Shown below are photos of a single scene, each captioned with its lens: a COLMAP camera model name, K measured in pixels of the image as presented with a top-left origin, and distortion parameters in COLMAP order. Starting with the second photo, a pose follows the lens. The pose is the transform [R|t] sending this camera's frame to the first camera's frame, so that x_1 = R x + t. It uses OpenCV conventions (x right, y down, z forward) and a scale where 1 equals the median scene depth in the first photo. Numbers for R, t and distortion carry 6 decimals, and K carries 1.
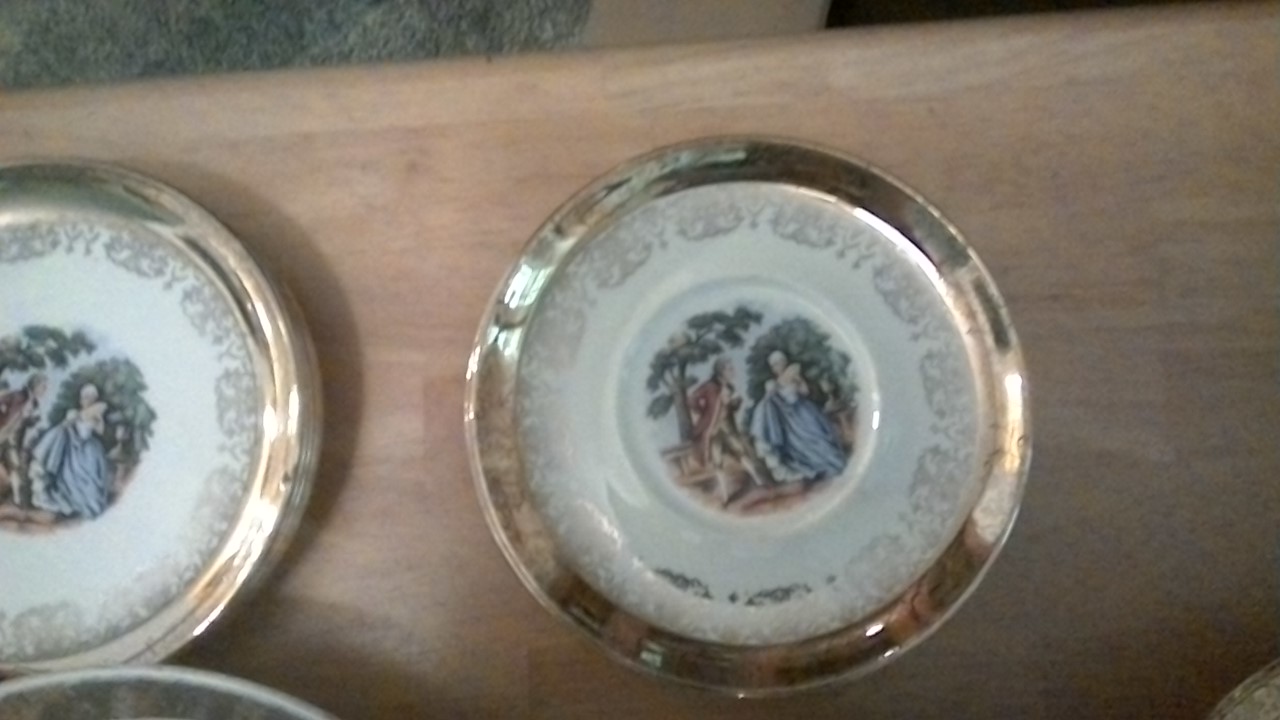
lens RADIAL K [[1154.5, 0, 640.0], [0, 1154.5, 360.0], [0, 0, 1]] dist [-0.002266, 0.004265]
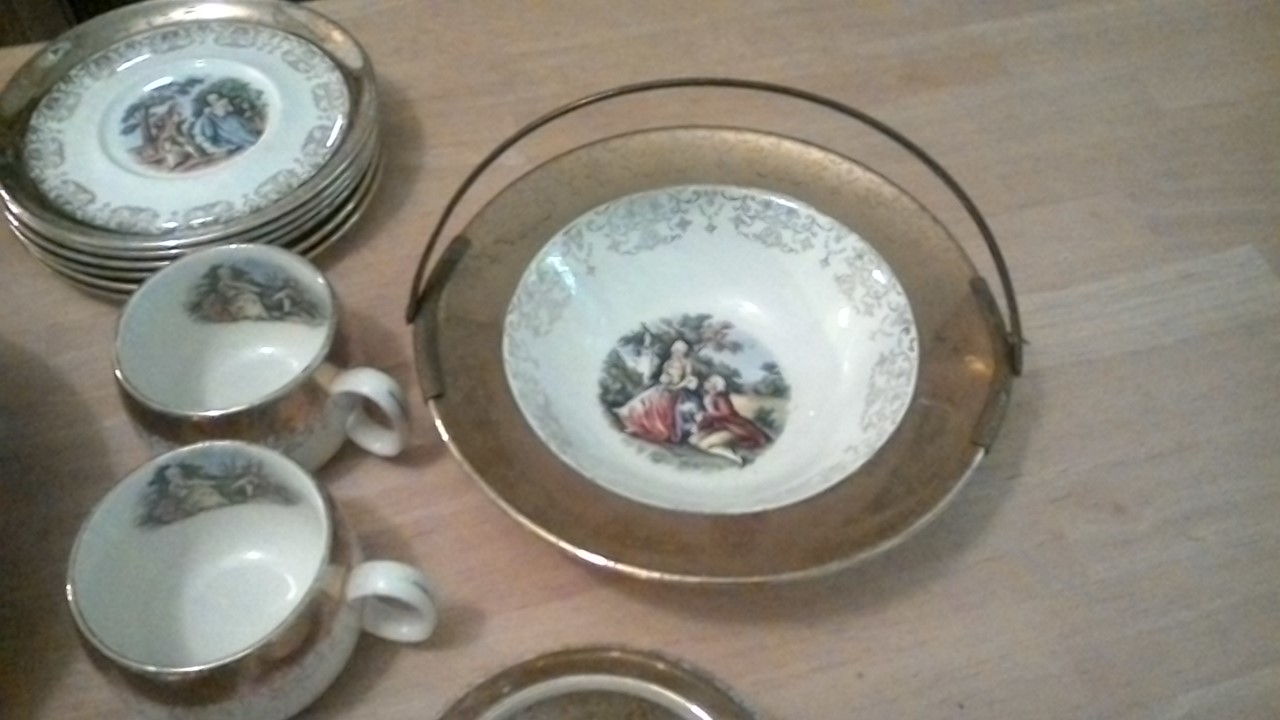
lens RADIAL K [[1154.5, 0, 640.0], [0, 1154.5, 360.0], [0, 0, 1]] dist [-0.002266, 0.004265]
pose [[0.979555, -0.151743, 0.132082, 0.414902], [0.193176, 0.892780, -0.406974, 1.025712], [-0.056165, 0.424168, 0.903840, -0.238996]]
